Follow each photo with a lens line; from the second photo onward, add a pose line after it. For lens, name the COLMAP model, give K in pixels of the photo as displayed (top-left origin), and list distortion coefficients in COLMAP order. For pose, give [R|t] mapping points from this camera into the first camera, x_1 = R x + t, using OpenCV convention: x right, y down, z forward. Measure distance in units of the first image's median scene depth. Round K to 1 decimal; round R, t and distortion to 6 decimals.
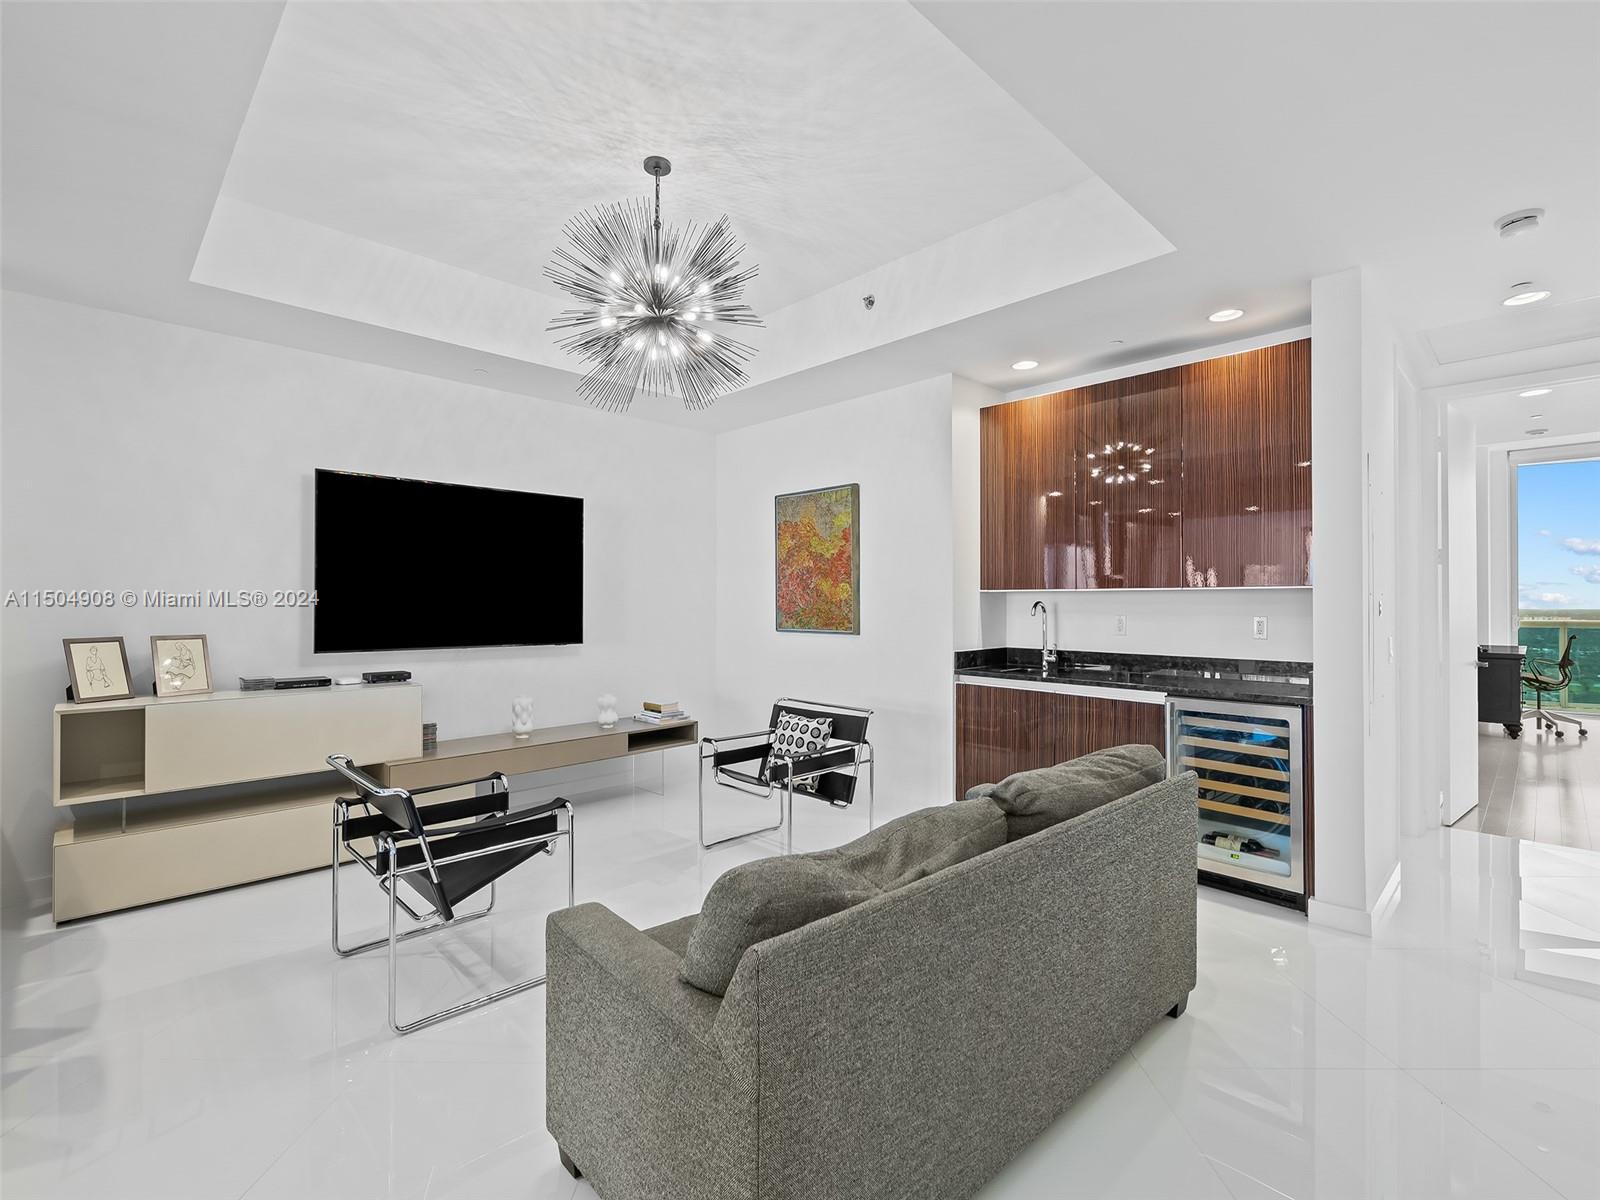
lens RADIAL K [[768.3, 0, 805.3], [0, 768.3, 600.4], [0, 0, 1]] dist [0.004935, 0.000179]
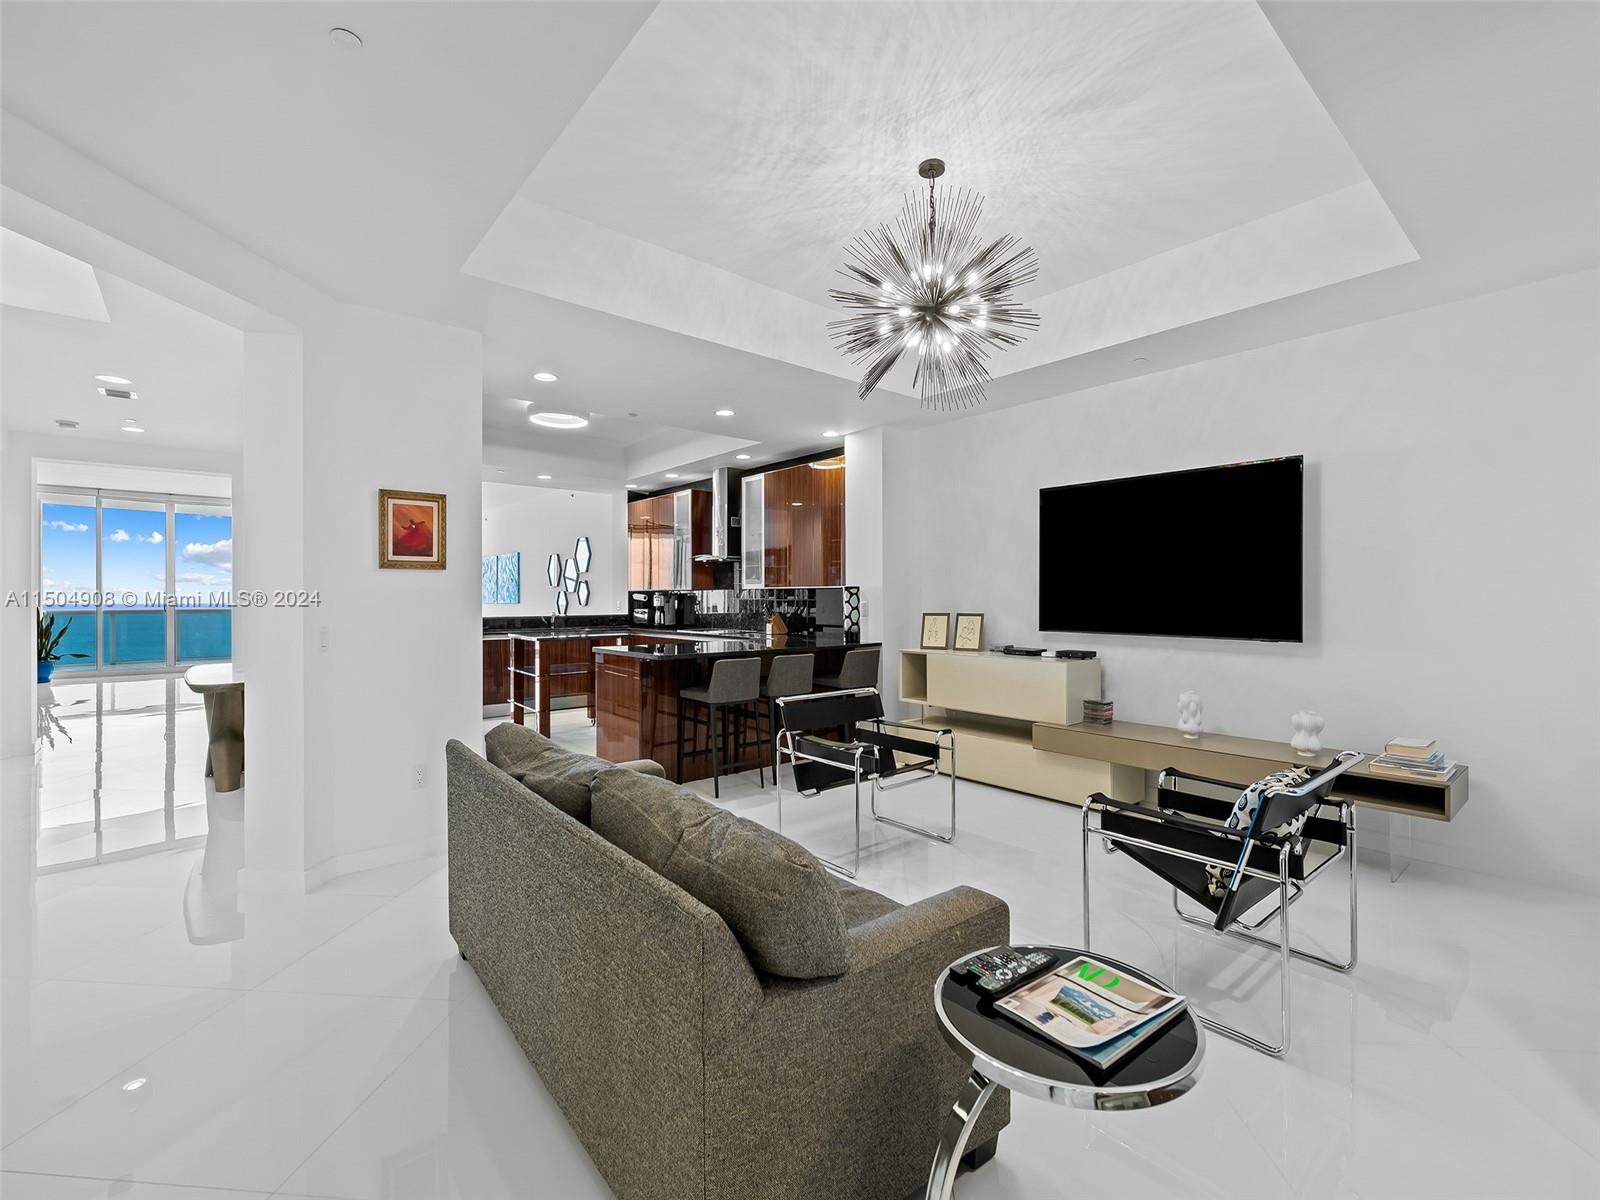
lens RADIAL K [[741.6, 0, 807.0], [0, 741.6, 593.5], [0, 0, 1]] dist [0.035409, -0.001923]
pose [[-0.088266, -0.006815, -0.996074, 0.612440], [-0.001085, 0.999977, -0.006745, 0.014202], [0.996096, 0.000486, -0.088272, 0.679354]]
